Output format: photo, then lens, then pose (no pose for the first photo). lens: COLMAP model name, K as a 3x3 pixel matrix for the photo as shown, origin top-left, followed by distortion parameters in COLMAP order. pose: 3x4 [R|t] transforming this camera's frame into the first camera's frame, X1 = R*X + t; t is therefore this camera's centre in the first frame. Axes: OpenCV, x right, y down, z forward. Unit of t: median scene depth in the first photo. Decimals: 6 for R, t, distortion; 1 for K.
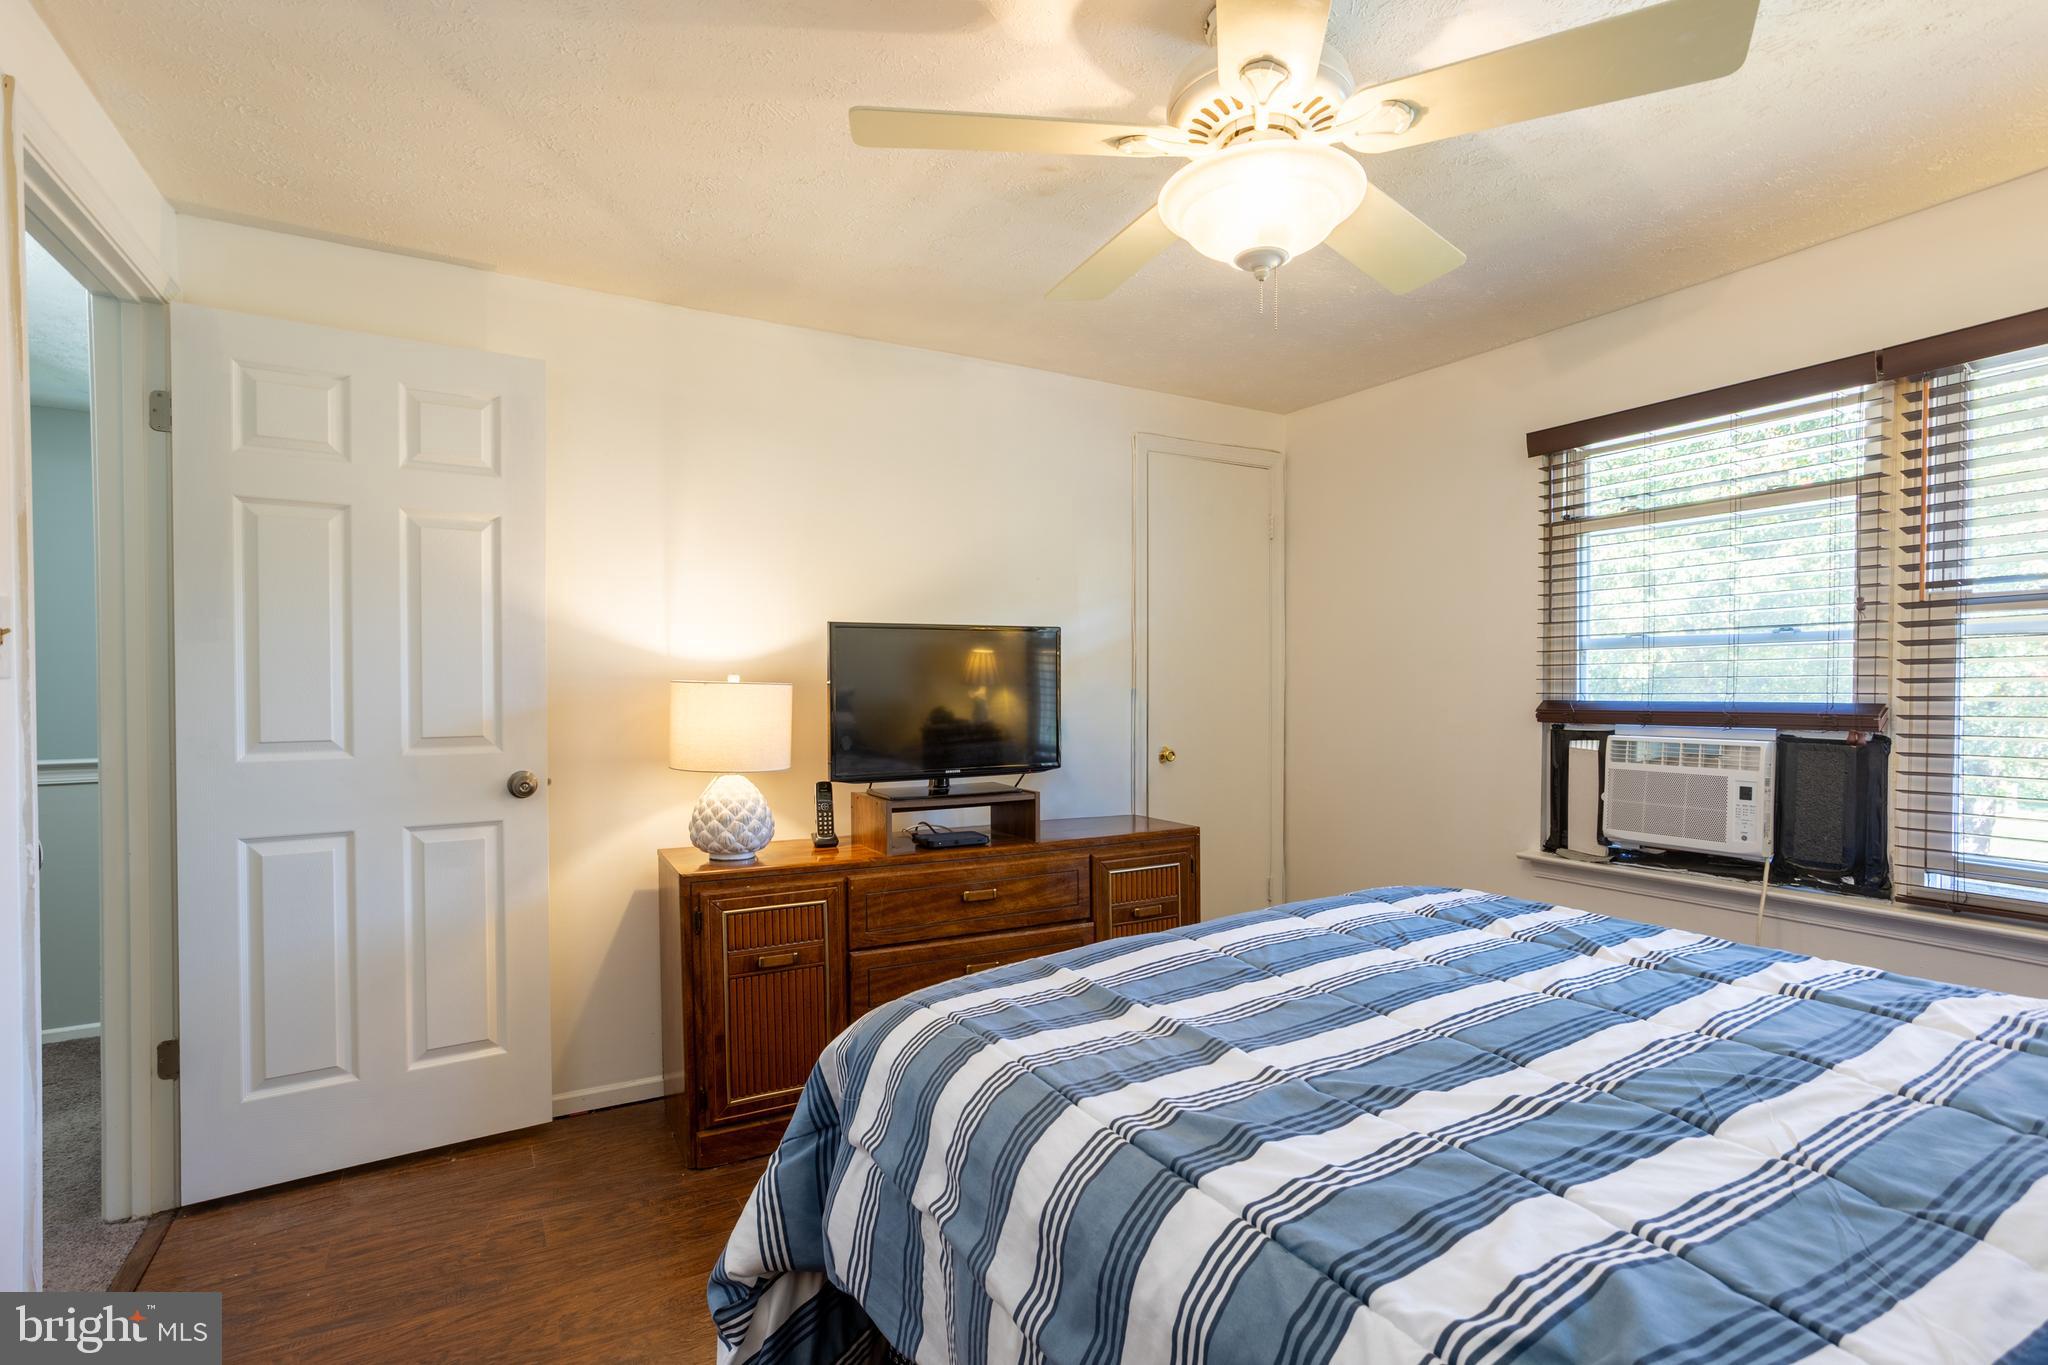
lens RADIAL K [[1008.5, 0, 1030.1], [0, 1008.5, 692.4], [0, 0, 1]] dist [-0.043109, 0.040467]
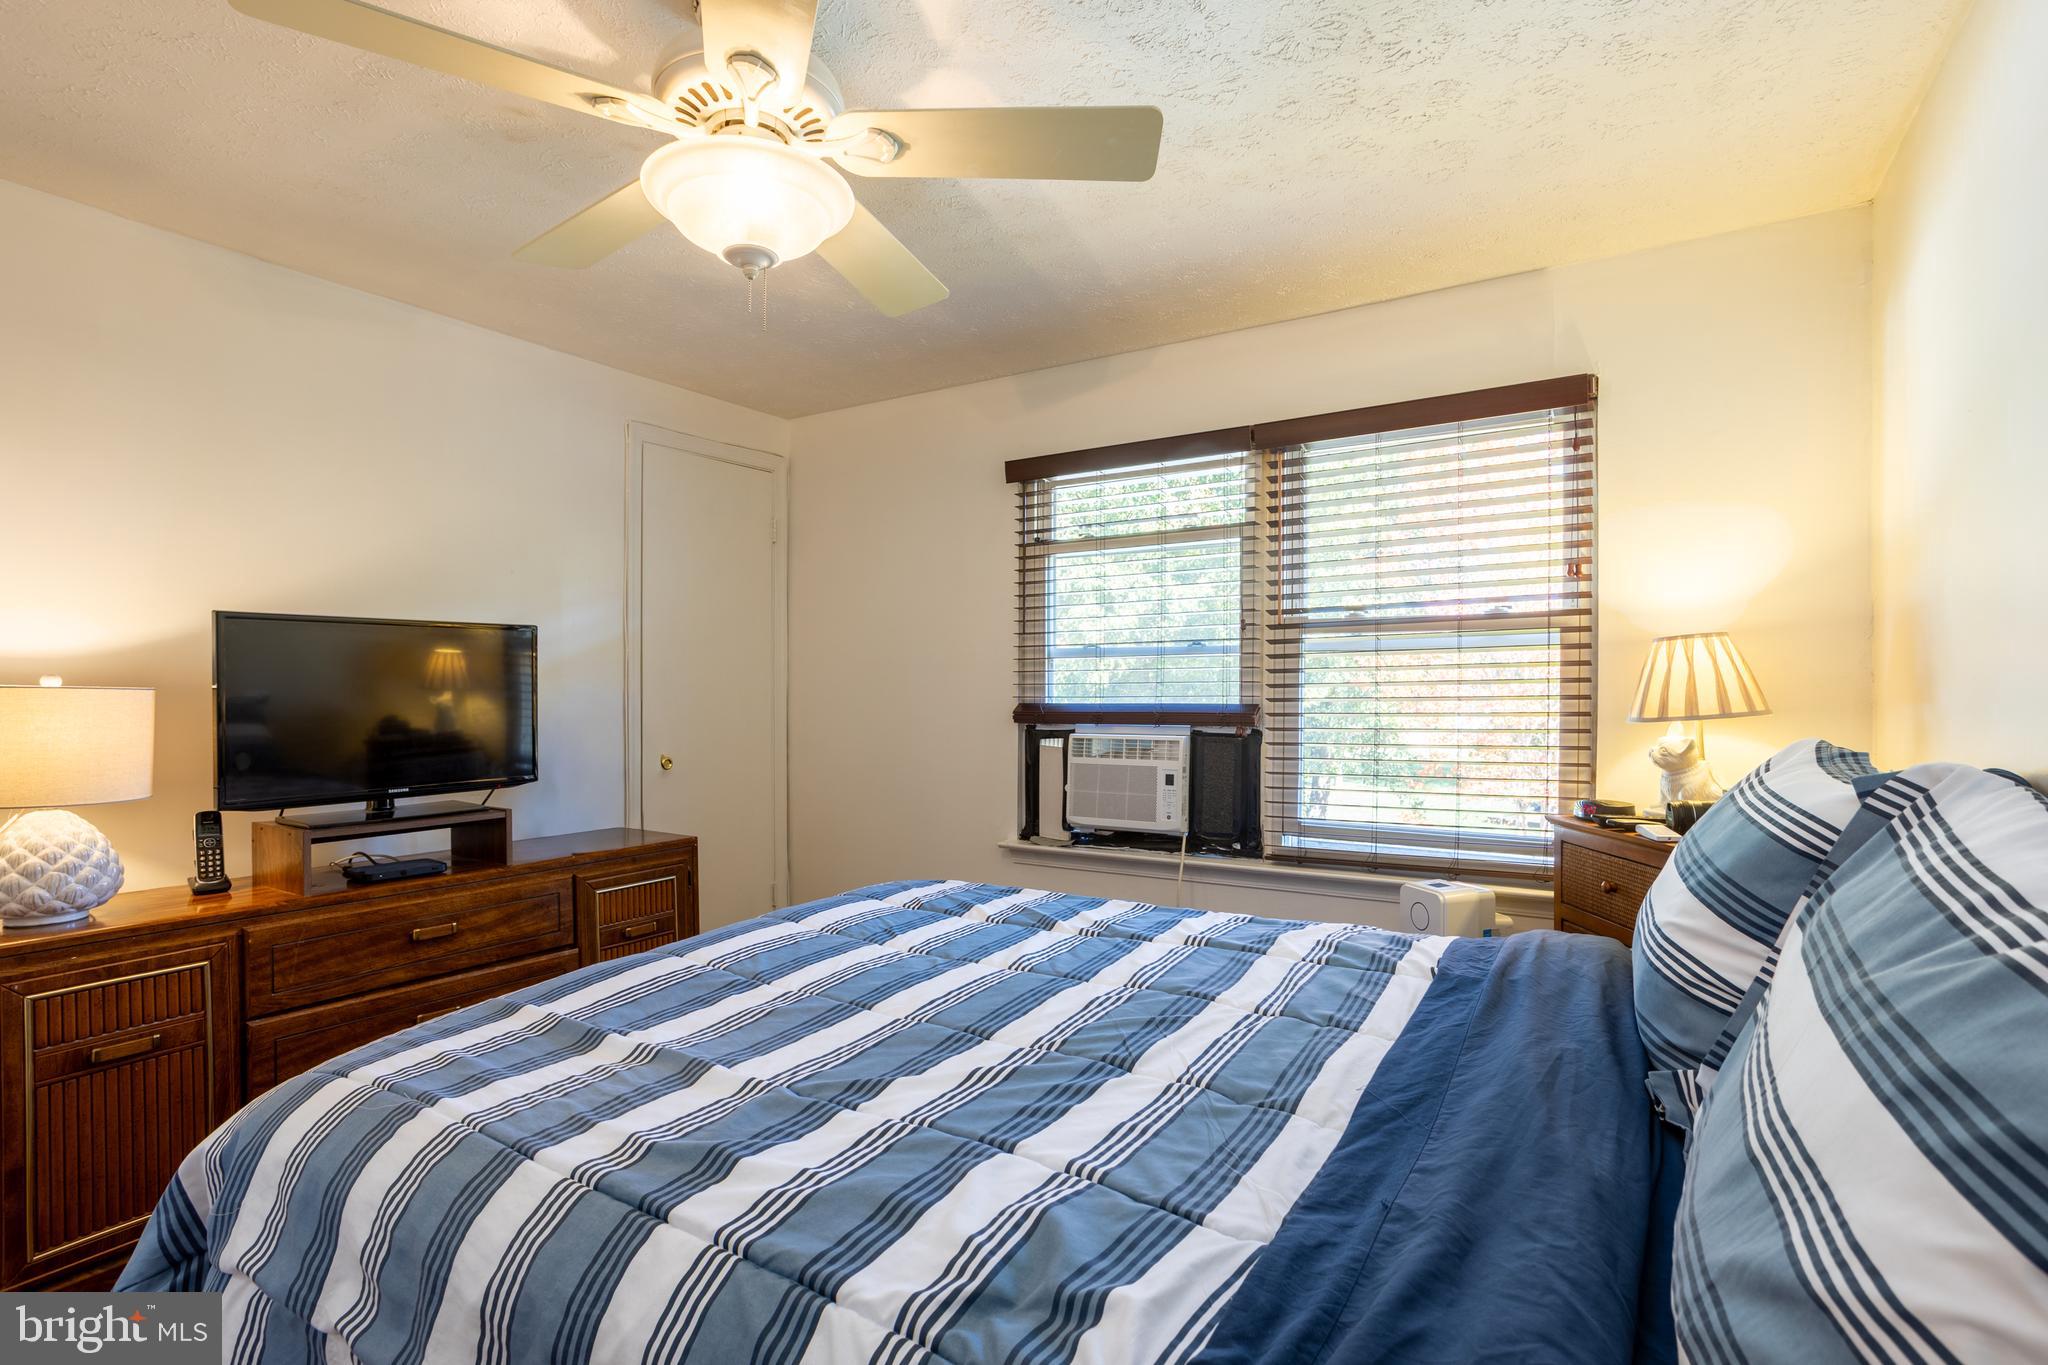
lens RADIAL K [[1008.5, 0, 1030.1], [0, 1008.5, 692.4], [0, 0, 1]] dist [-0.043109, 0.040467]
pose [[0.887999, -0.001591, 0.459842, 0.020280], [0.003575, 0.999988, -0.003443, -0.000311], [-0.459831, 0.004702, 0.887994, 0.001861]]
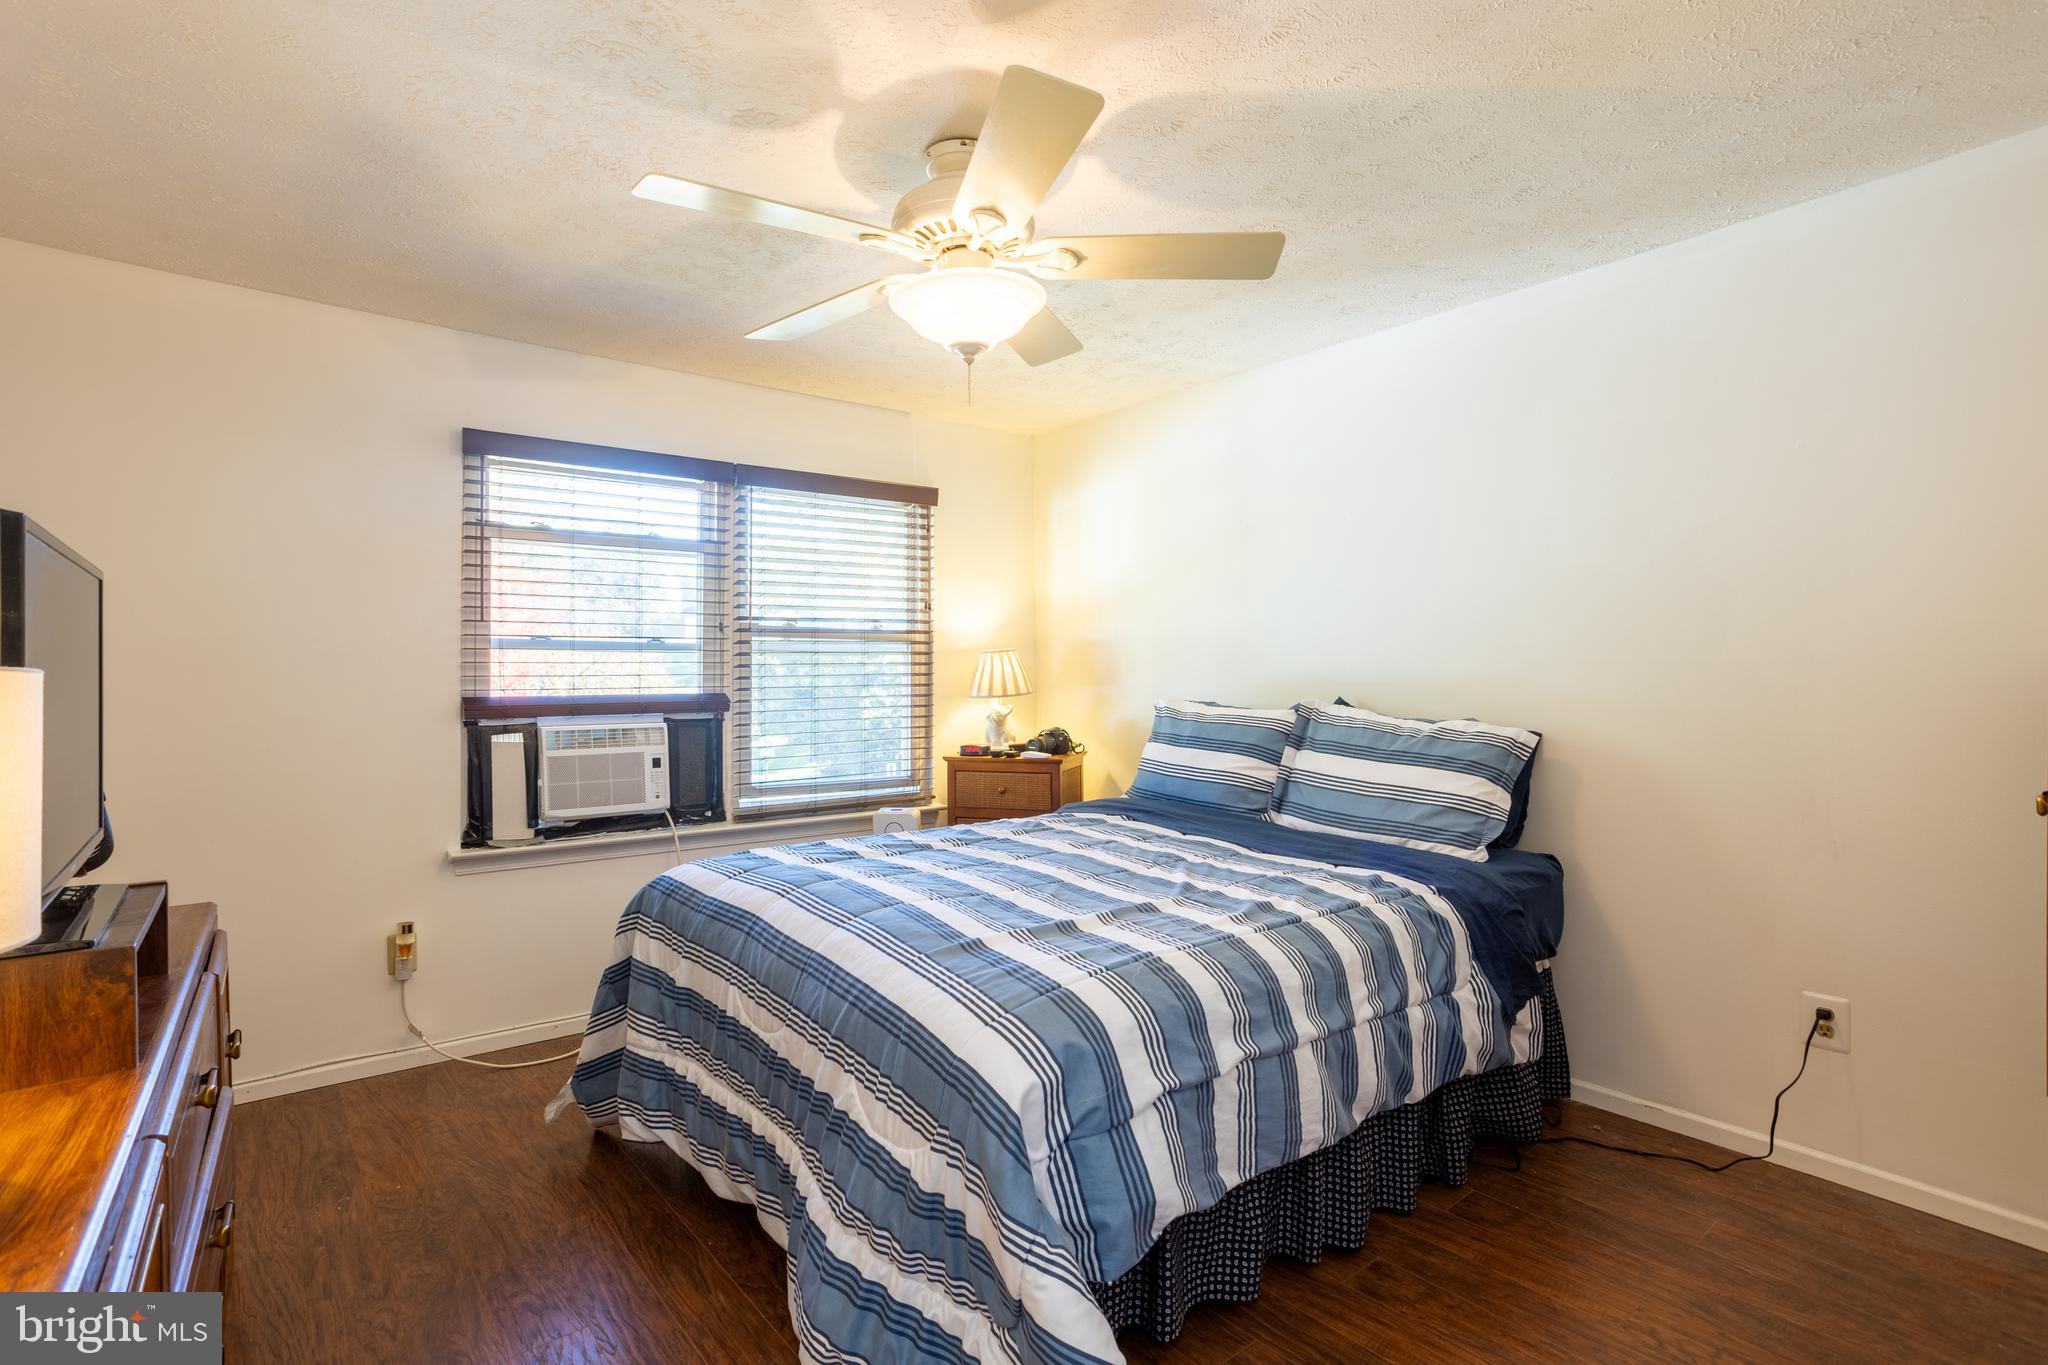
lens RADIAL K [[1008.5, 0, 1030.1], [0, 1008.5, 692.4], [0, 0, 1]] dist [-0.043109, 0.040467]
pose [[-0.147764, -0.016164, 0.988891, -1.160127], [0.008372, 0.999810, 0.017593, -0.020953], [-0.988987, 0.010879, -0.147601, 1.207559]]
